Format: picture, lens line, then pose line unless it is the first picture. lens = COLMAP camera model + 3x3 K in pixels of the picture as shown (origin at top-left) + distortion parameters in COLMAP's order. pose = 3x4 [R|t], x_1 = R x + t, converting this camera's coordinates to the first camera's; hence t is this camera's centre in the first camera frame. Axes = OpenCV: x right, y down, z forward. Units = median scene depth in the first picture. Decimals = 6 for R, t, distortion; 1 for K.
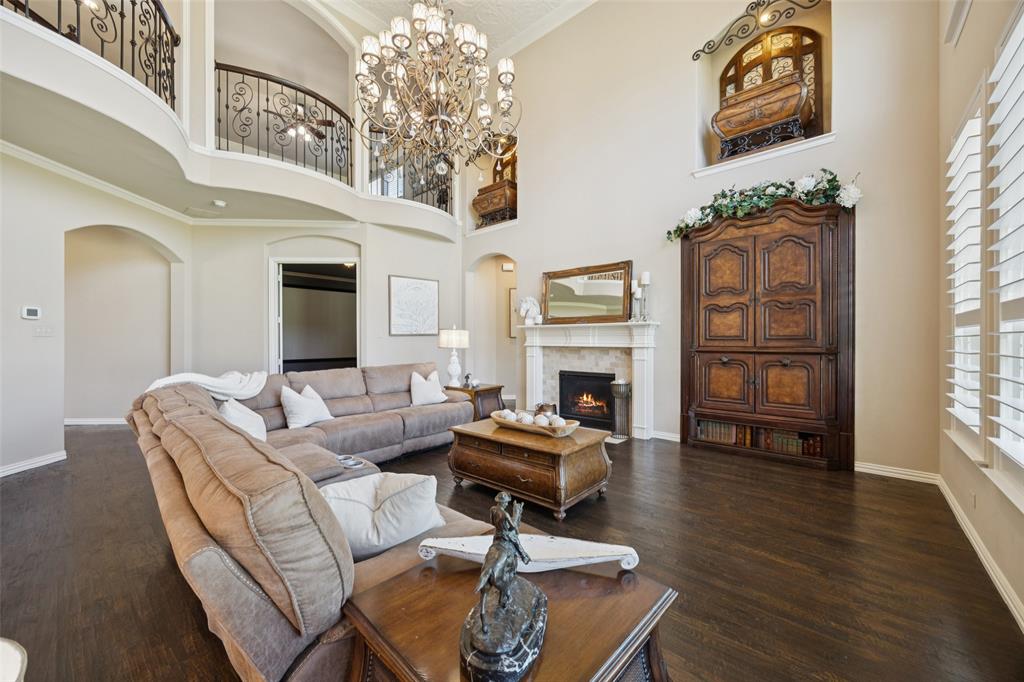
lens RADIAL K [[391.0, 0, 507.3], [0, 391.0, 339.6], [0, 0, 1]] dist [-0.001377, -0.000093]
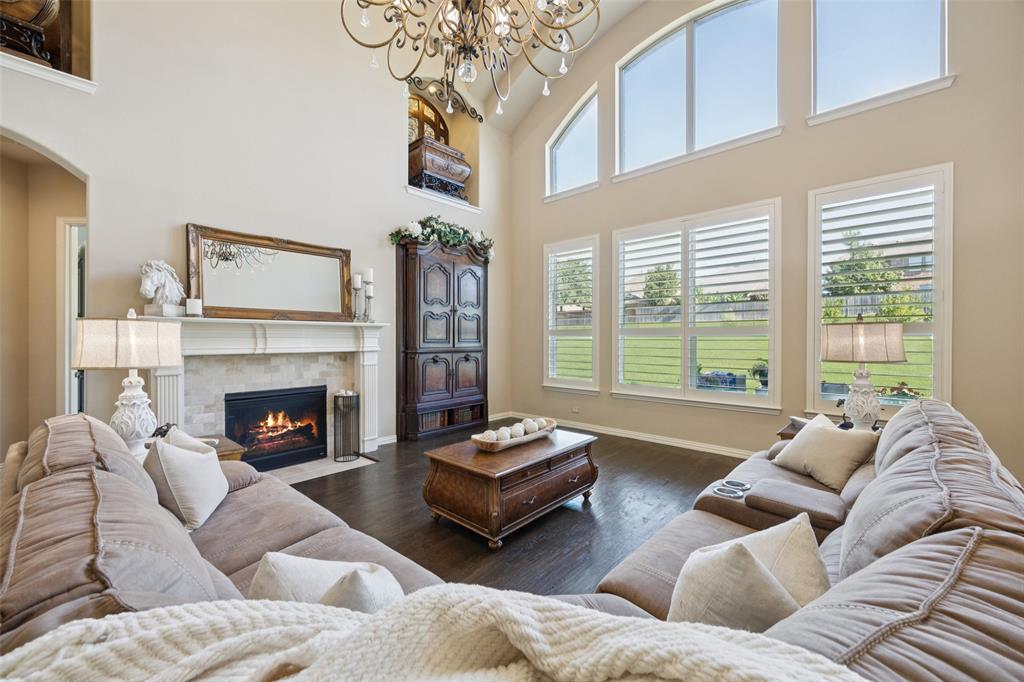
lens RADIAL K [[391.0, 0, 507.3], [0, 391.0, 339.6], [0, 0, 1]] dist [-0.001377, -0.000093]
pose [[0.025119, -0.001181, 0.999684, -0.527749], [0.000416, 0.999999, 0.001171, -0.007036], [-0.999684, 0.000386, 0.025119, 0.624190]]
